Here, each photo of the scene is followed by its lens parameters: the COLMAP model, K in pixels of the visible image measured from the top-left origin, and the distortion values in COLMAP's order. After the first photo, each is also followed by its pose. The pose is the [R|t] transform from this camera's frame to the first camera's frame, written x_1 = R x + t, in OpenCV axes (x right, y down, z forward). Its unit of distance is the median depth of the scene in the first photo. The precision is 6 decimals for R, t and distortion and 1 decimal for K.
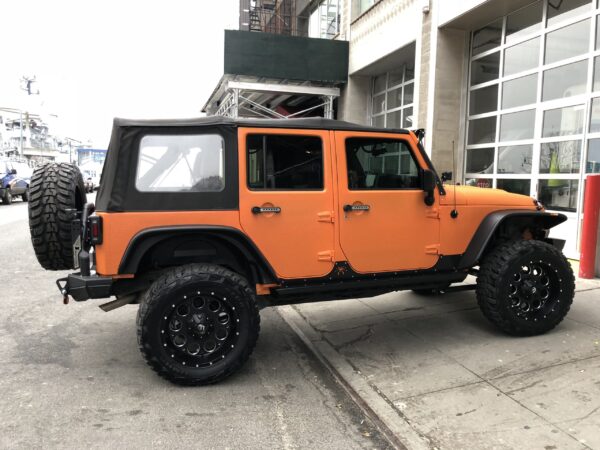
lens RADIAL K [[496.5, 0, 303.8], [0, 496.5, 222.5], [0, 0, 1]] dist [0.012911, 0.005288]
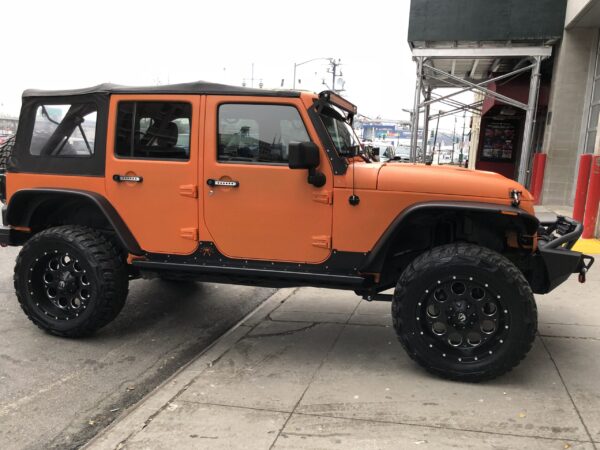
lens RADIAL K [[496.5, 0, 301.1], [0, 496.5, 225.9], [0, 0, 1]] dist [0.012911, 0.005288]
pose [[0.842277, 0.104866, -0.528747, 0.718136], [-0.076720, 0.994230, 0.074973, -0.031924], [0.533558, -0.022582, 0.845462, 0.334307]]
